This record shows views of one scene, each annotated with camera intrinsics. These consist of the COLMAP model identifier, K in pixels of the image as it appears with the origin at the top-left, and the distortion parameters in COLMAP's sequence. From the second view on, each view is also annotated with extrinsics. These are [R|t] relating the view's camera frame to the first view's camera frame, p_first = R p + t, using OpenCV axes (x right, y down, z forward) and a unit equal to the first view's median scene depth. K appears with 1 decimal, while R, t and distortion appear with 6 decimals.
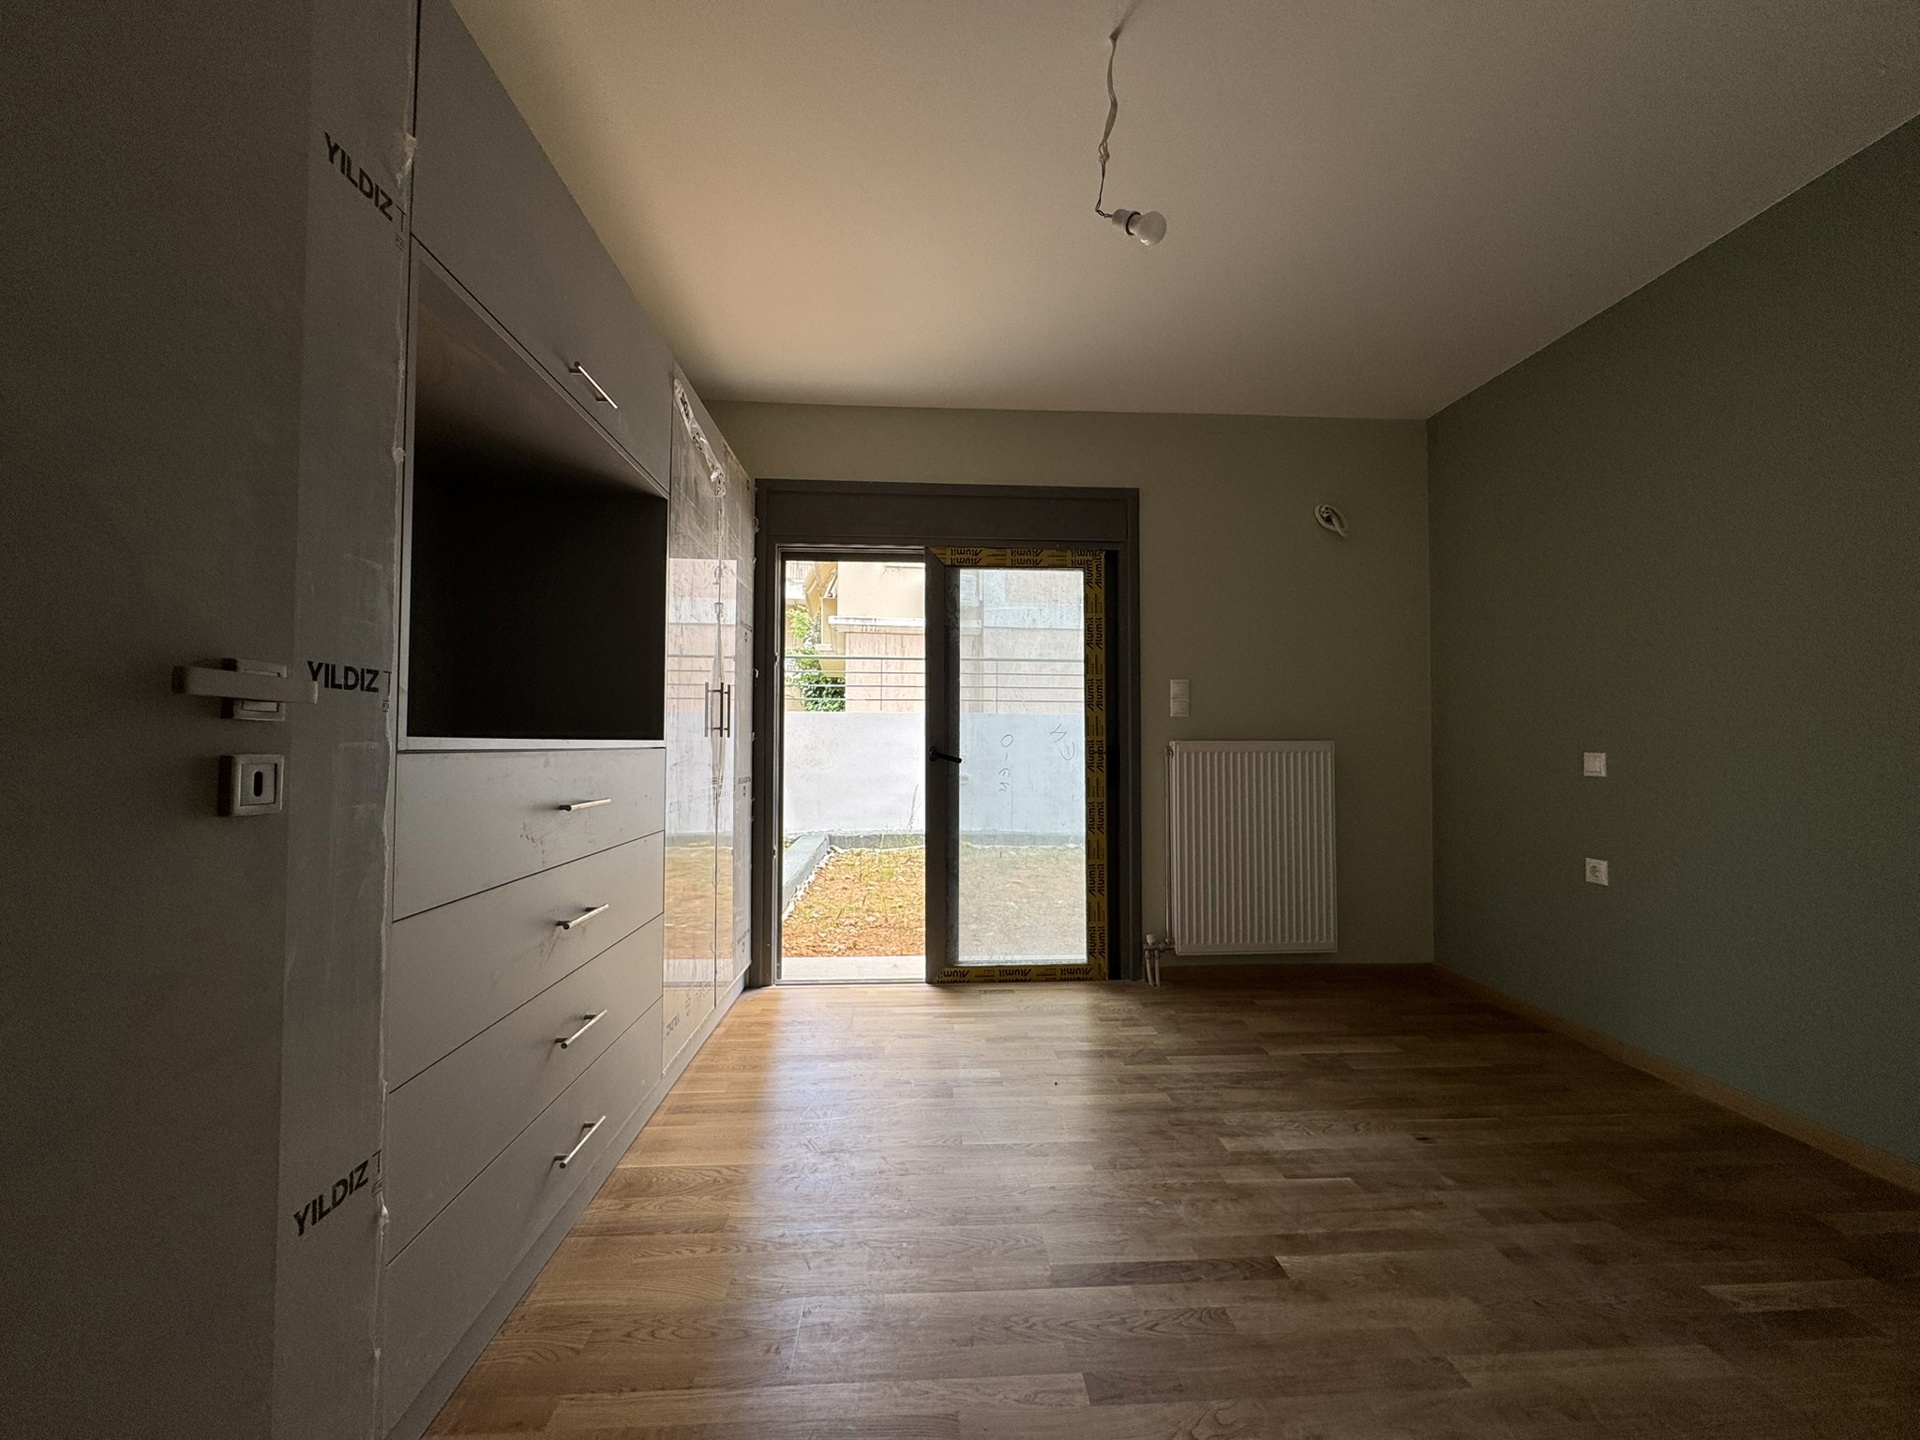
lens RADIAL K [[767.3, 0, 958.4], [0, 767.3, 720.1], [0, 0, 1]] dist [-0.001684, 0.000186]
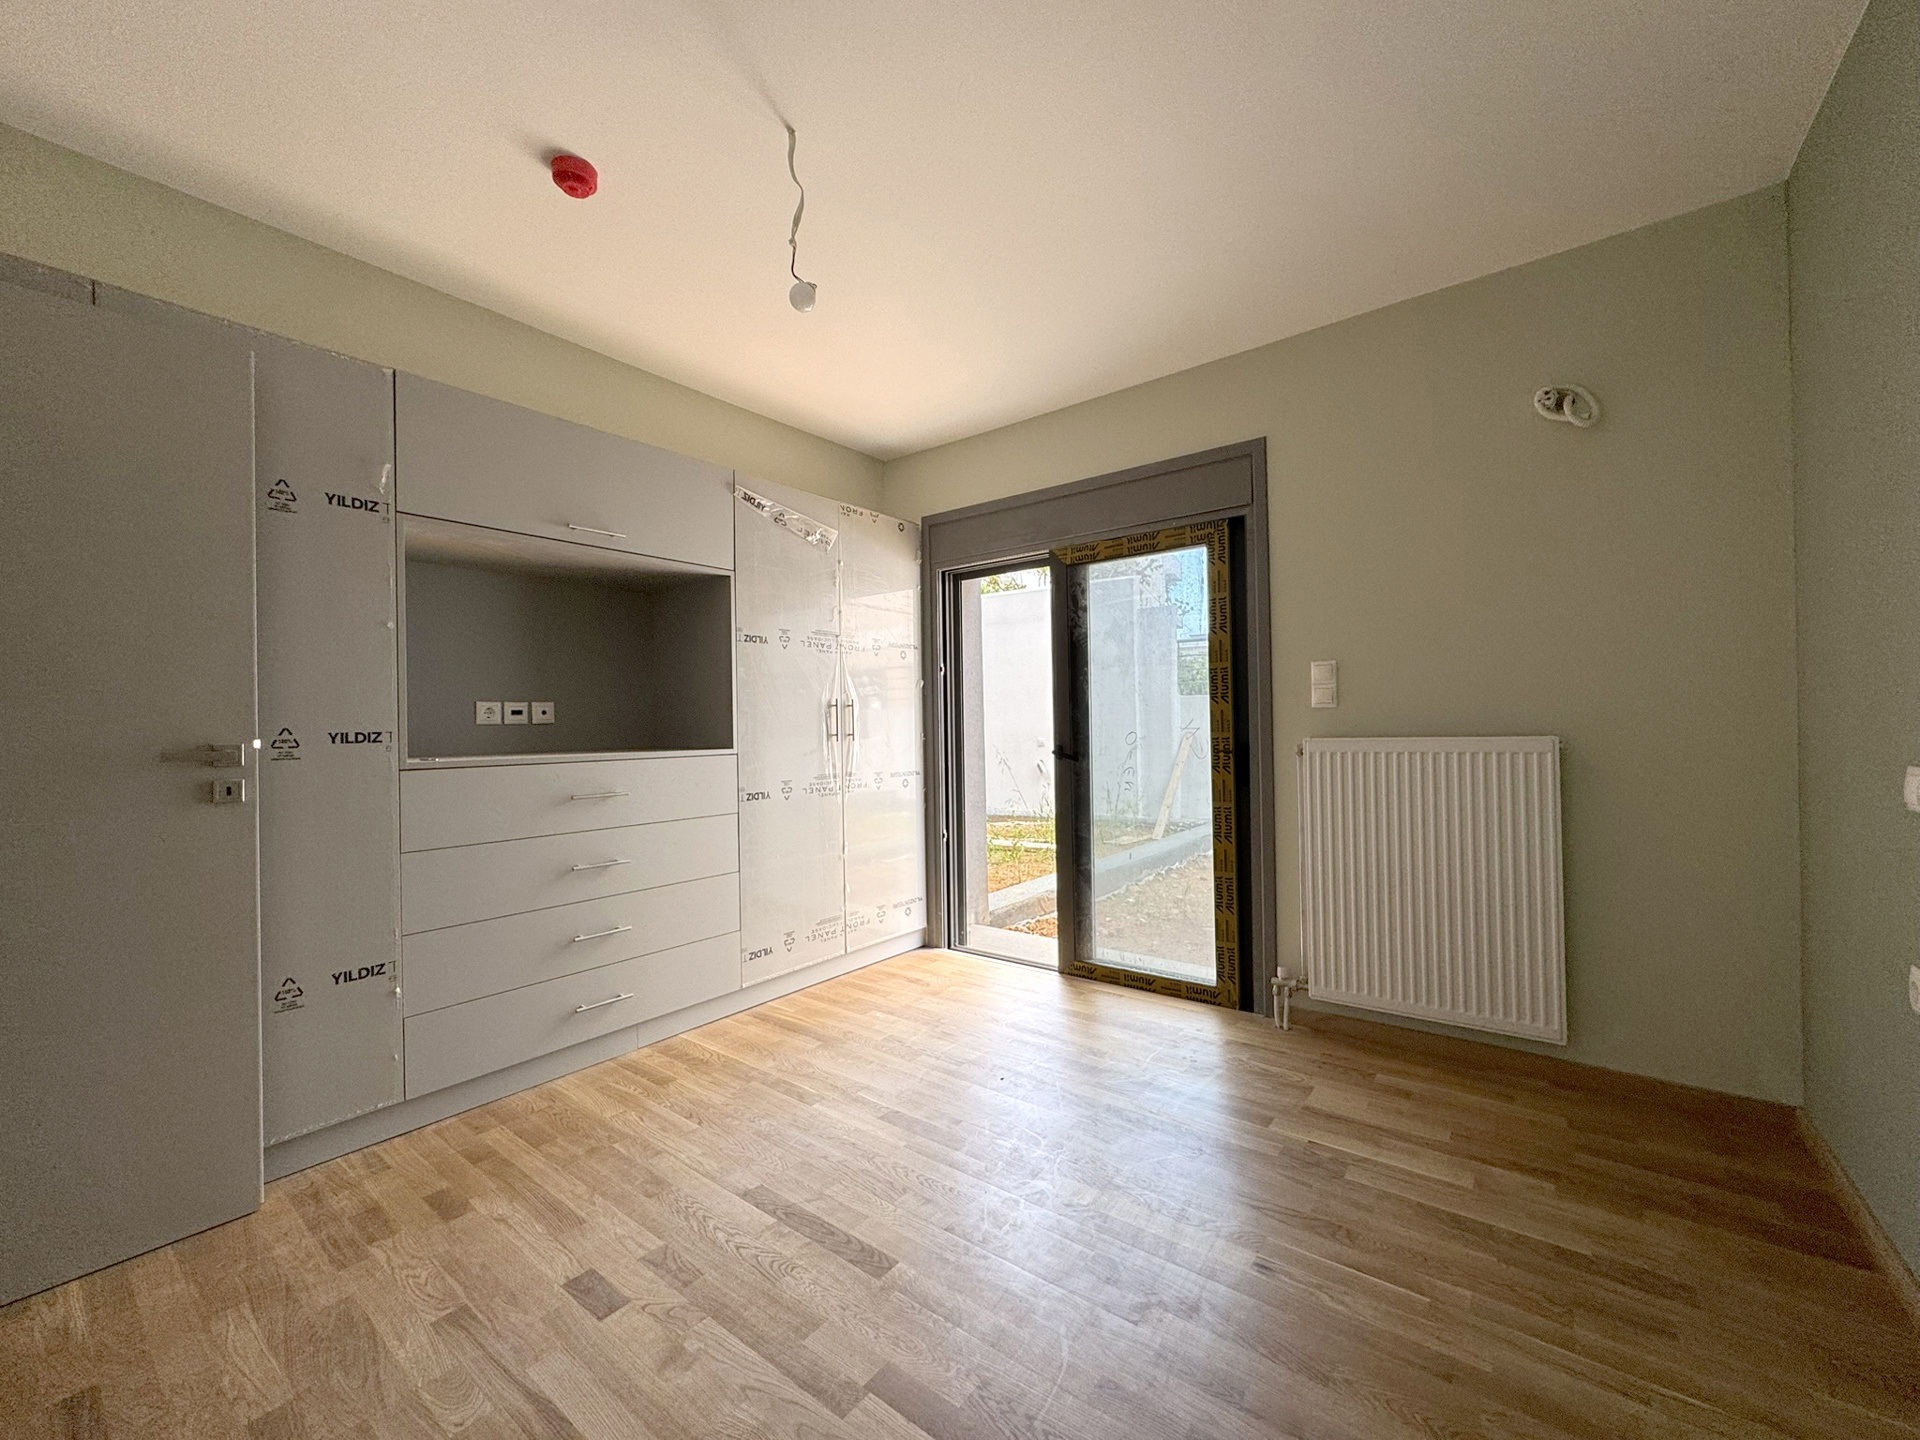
lens RADIAL K [[763.3, 0, 951.0], [0, 763.3, 722.9], [0, 0, 1]] dist [0.000813, 0.000152]
pose [[0.750185, -0.019751, -0.660933, 0.534429], [0.041404, 0.998995, 0.017142, -0.018473], [0.659931, -0.040224, 0.750249, 0.139211]]
